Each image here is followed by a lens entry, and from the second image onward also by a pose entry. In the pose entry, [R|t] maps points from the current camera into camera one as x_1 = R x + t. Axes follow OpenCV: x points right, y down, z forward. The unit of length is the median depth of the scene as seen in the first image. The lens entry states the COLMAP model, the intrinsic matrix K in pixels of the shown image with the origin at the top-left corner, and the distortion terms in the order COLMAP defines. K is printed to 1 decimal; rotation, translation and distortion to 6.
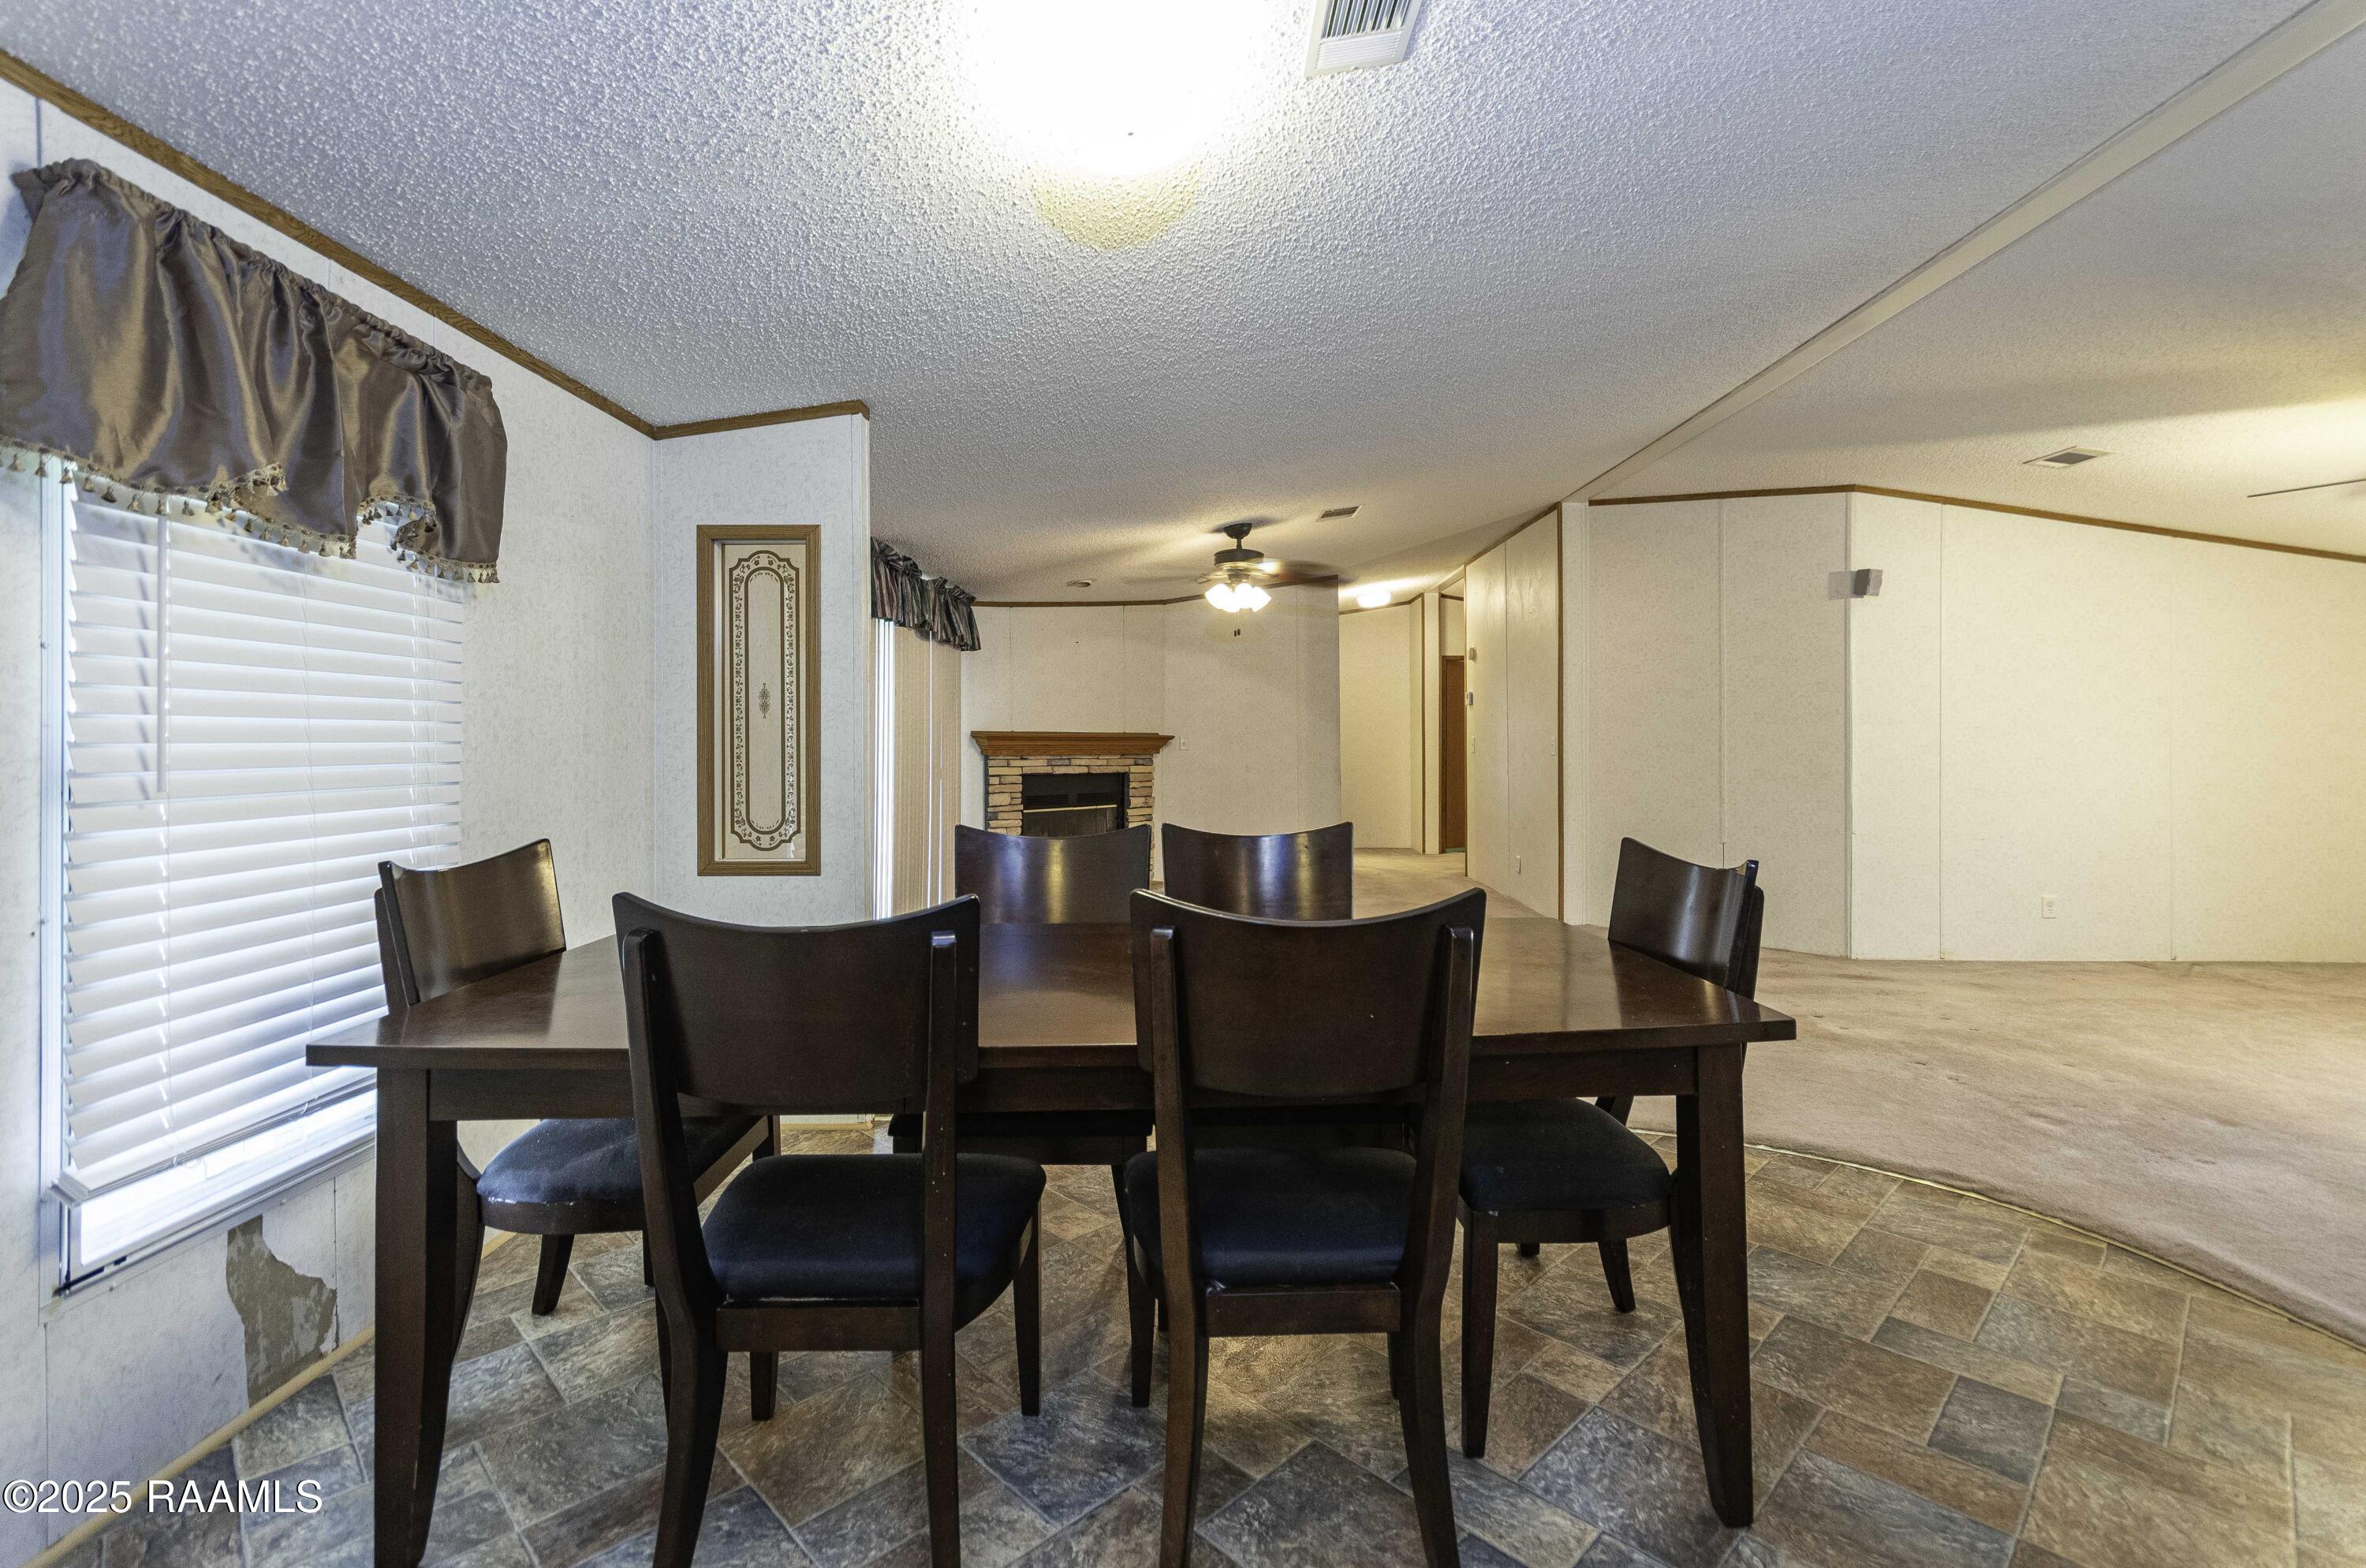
lens RADIAL K [[1055.1, 0, 1213.0], [0, 1055.1, 722.0], [0, 0, 1]] dist [0.019545, -0.000283]
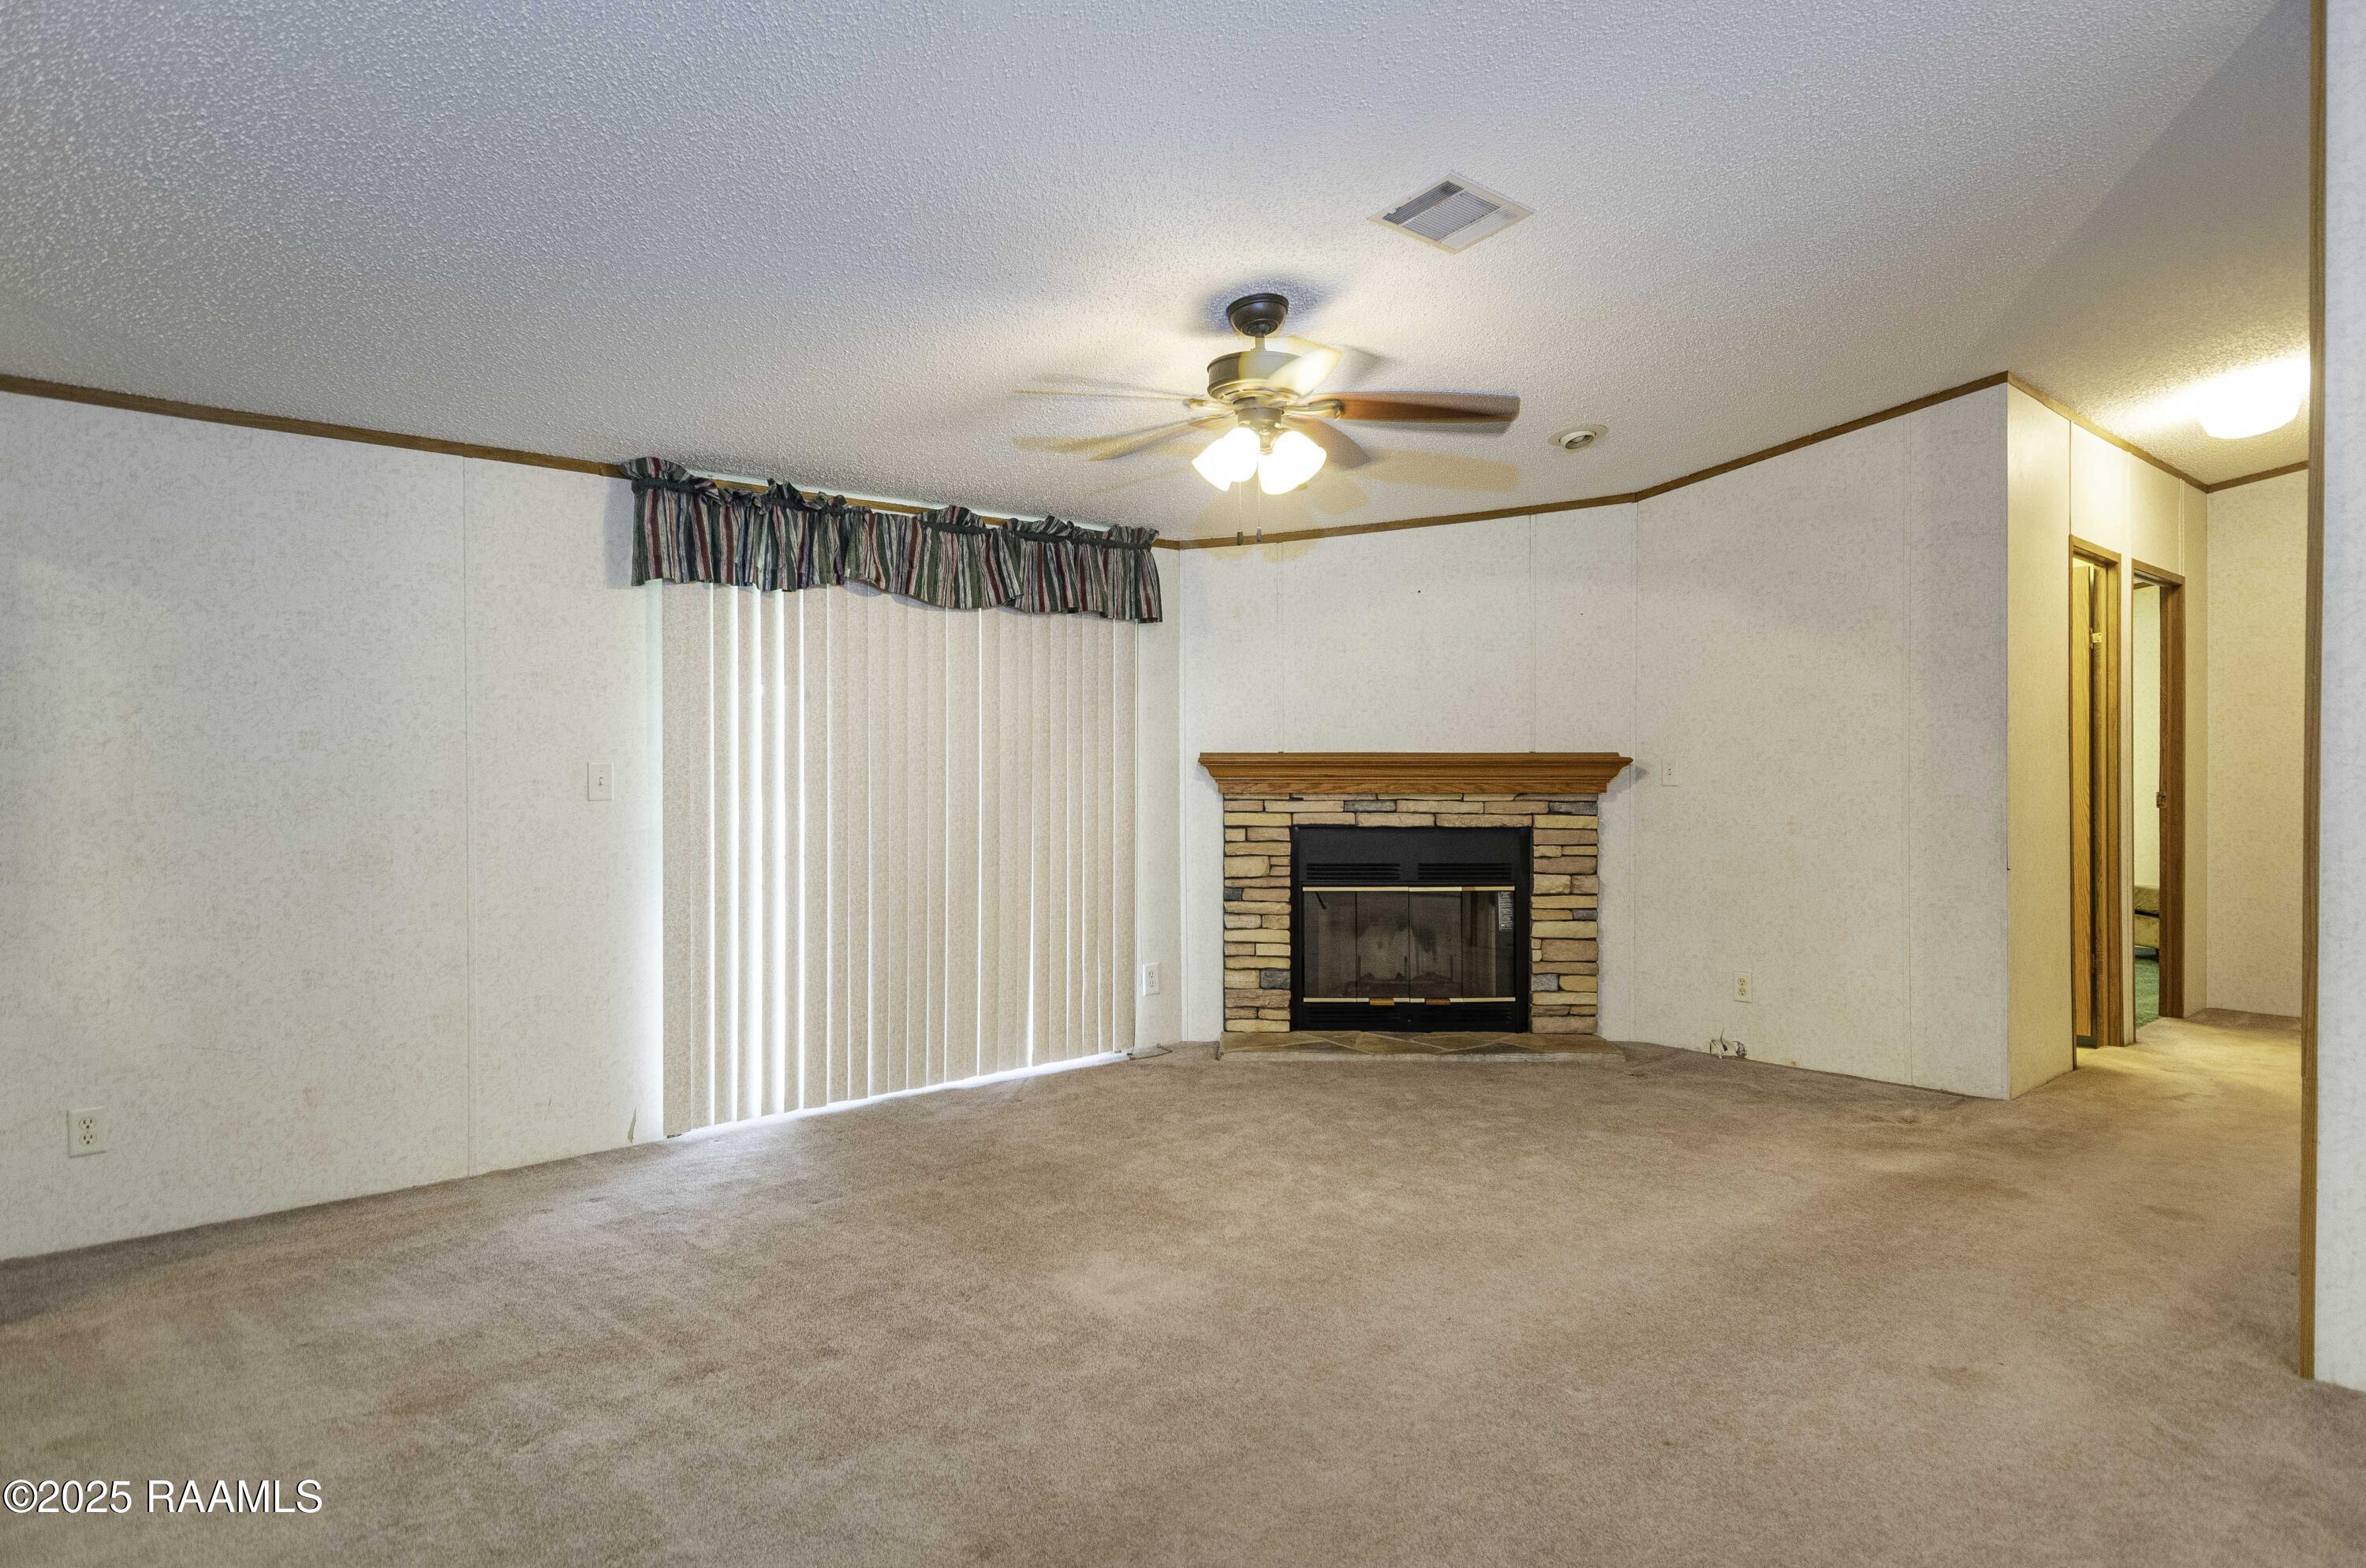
lens RADIAL K [[1349.3, 0, 1165.1], [0, 1349.3, 767.7], [0, 0, 1]] dist [0.001919, -0.001664]
pose [[0.668887, -0.002774, -0.743359, 0.363260], [0.015698, 0.999823, 0.010395, 0.009062], [0.743198, -0.018622, 0.668812, 0.485418]]
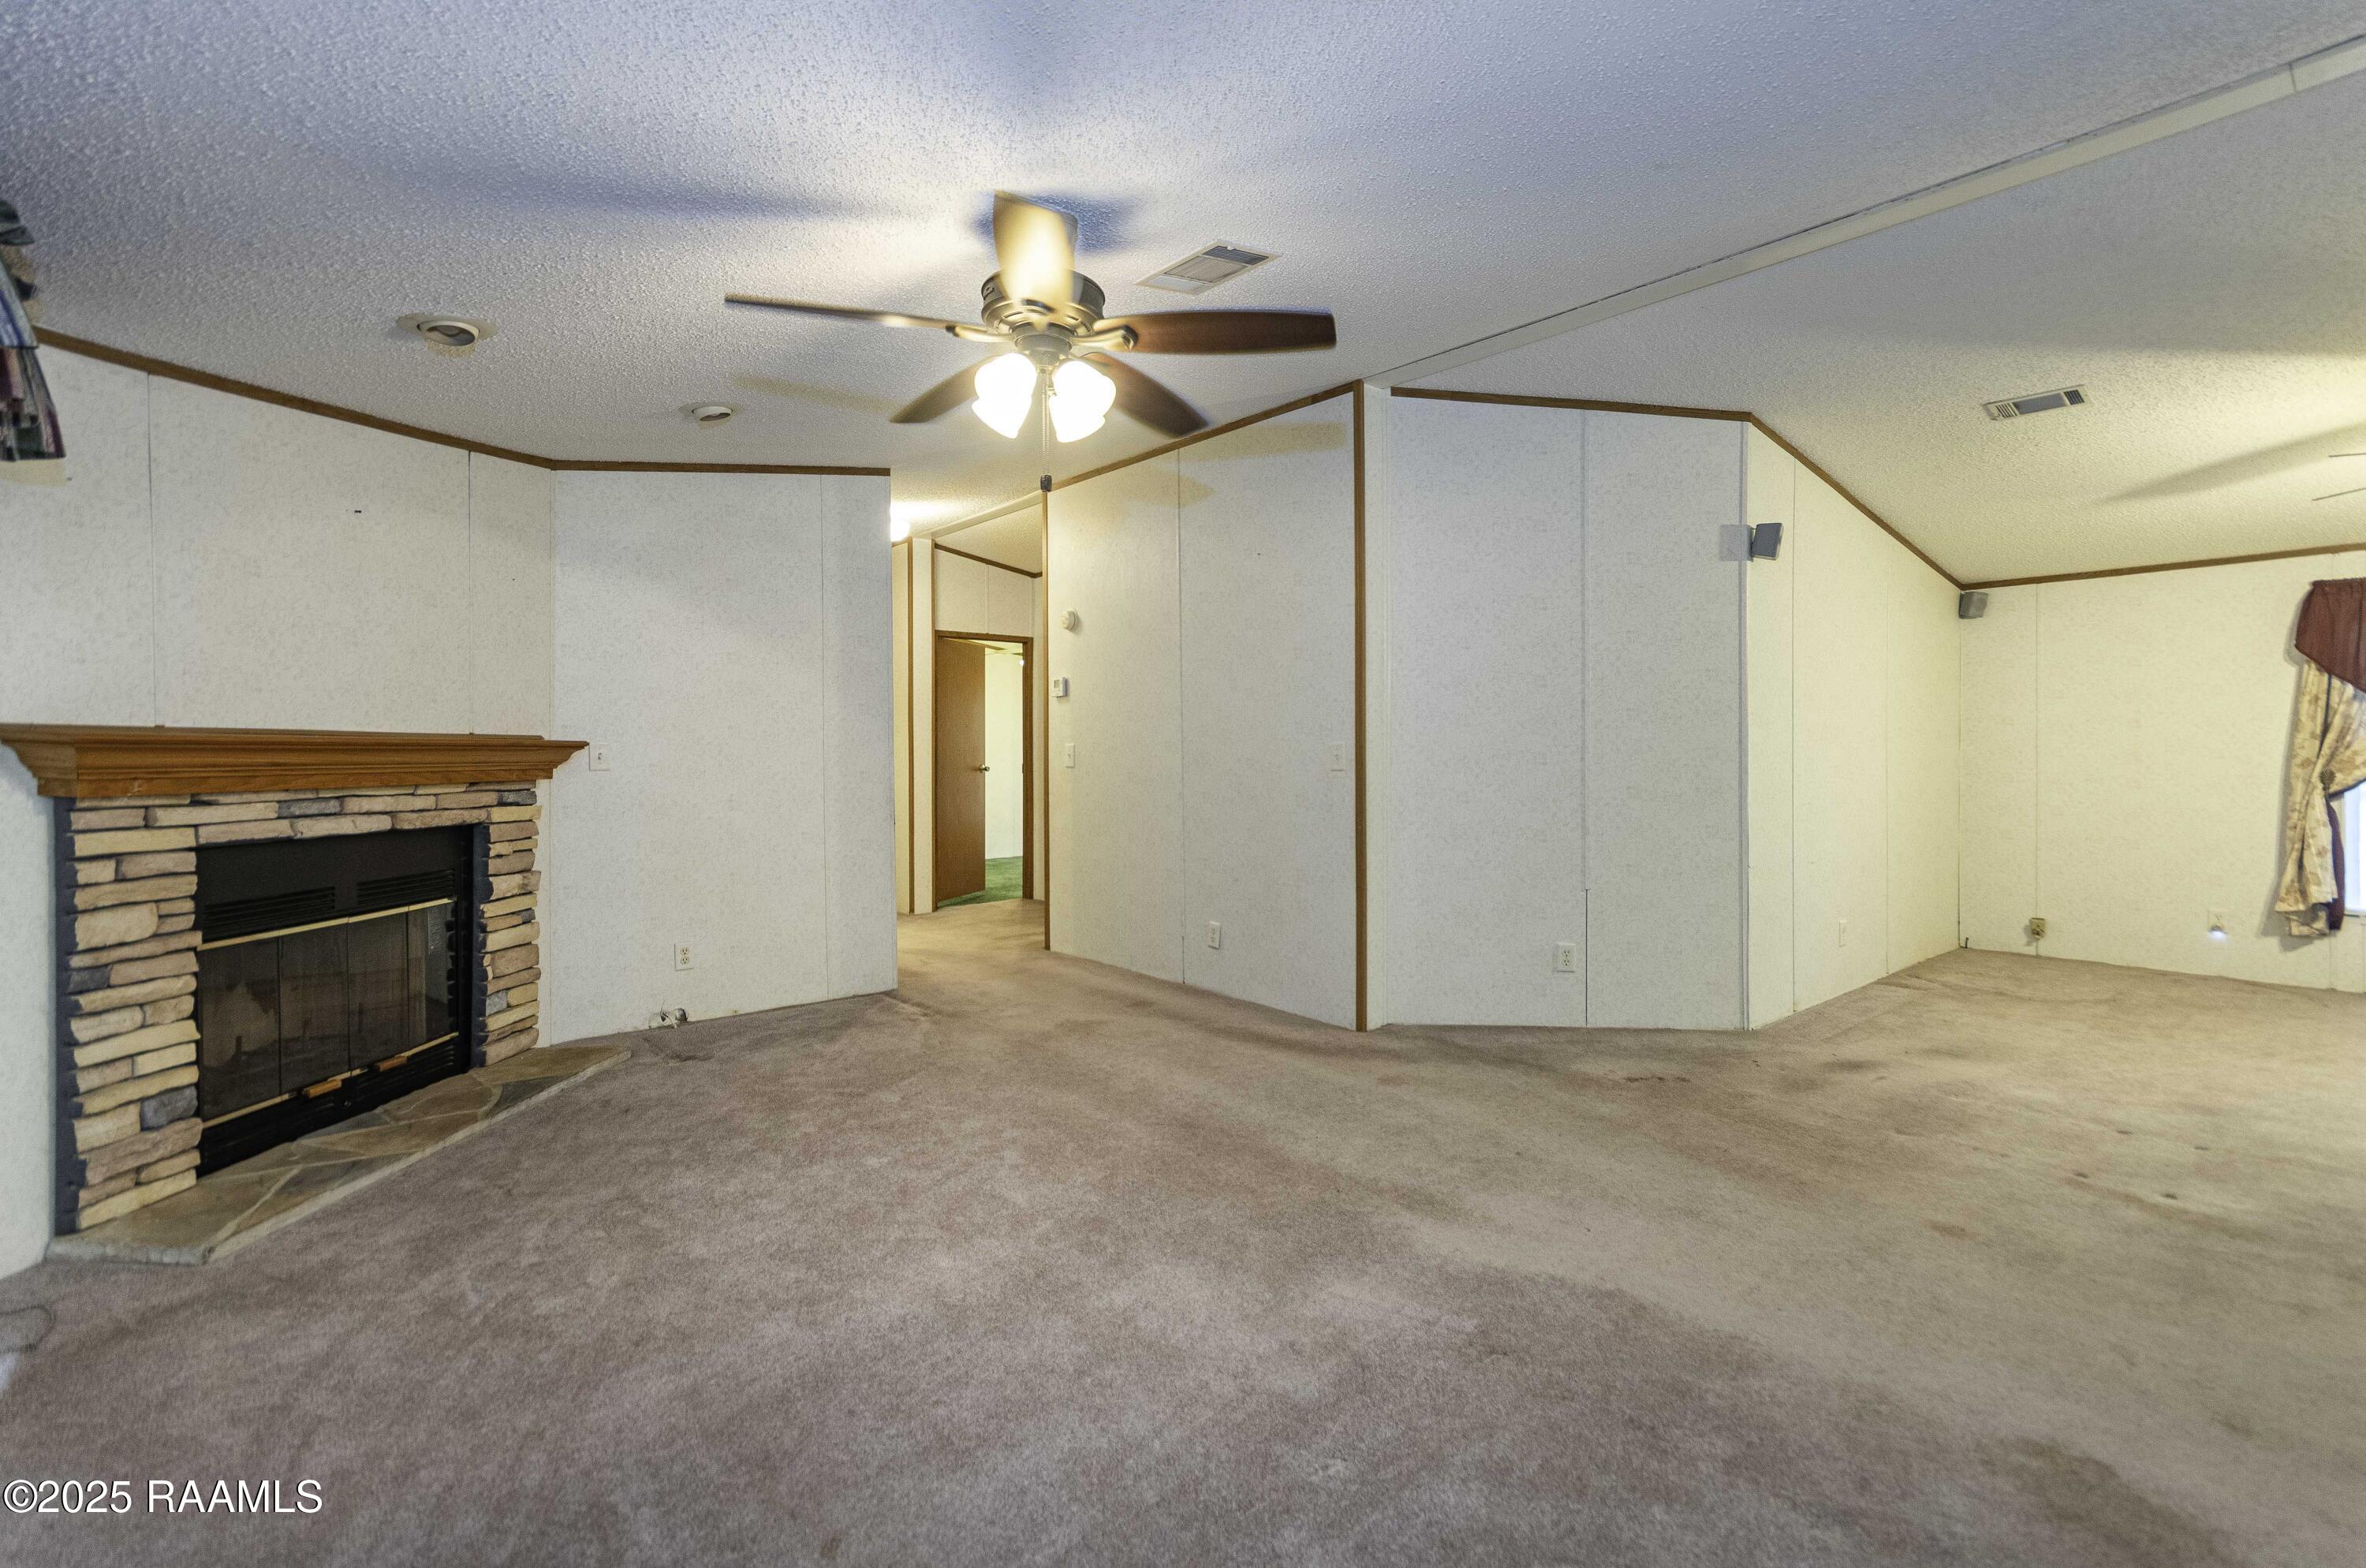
lens RADIAL K [[1055.1, 0, 1169.1], [0, 1055.1, 752.3], [0, 0, 1]] dist [0.019545, -0.000283]
pose [[0.771732, -0.004756, 0.635930, -0.172020], [-0.006412, 0.999863, 0.015259, 0.010600], [-0.635915, -0.015853, 0.771596, 0.553736]]
